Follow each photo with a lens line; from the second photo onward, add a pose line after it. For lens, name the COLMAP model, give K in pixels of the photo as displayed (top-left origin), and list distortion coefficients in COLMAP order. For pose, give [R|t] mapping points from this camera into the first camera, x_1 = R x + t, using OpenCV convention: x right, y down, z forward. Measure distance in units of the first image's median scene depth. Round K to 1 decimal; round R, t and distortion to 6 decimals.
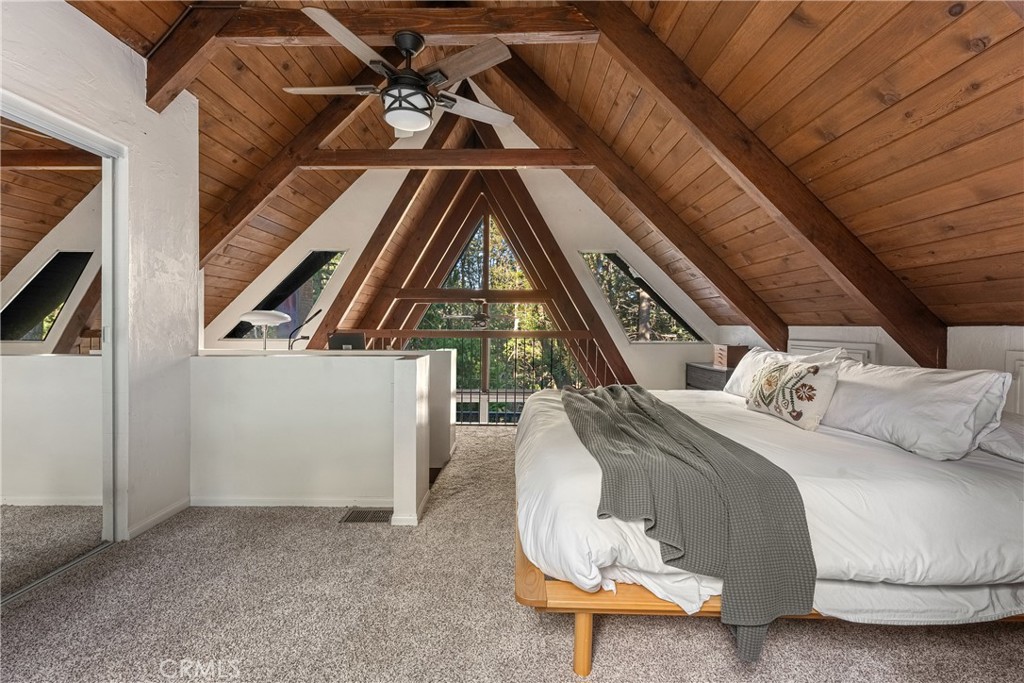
lens RADIAL K [[405.4, 0, 512.0], [0, 405.4, 341.5], [0, 0, 1]] dist [0.001778, -0.000057]
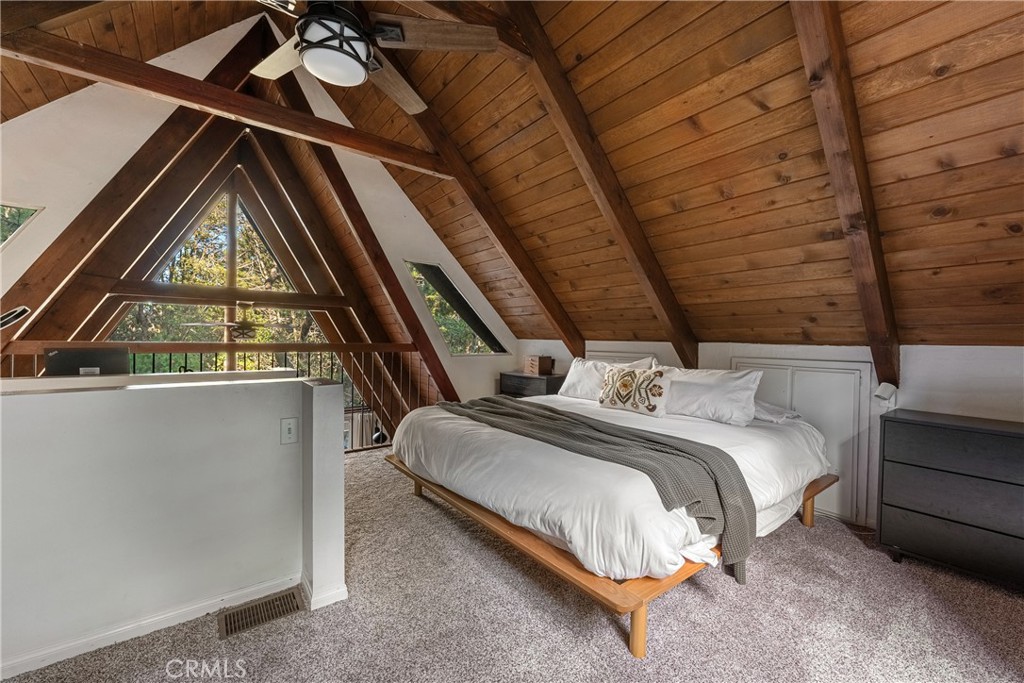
lens RADIAL K [[407.0, 0, 509.6], [0, 407.0, 354.6], [0, 0, 1]] dist [0.001019, 0.000020]
pose [[0.790468, -0.016266, 0.612287, -0.487031], [0.012601, 0.999868, 0.010294, -0.016248], [-0.612373, -0.000422, 0.790569, 0.208122]]
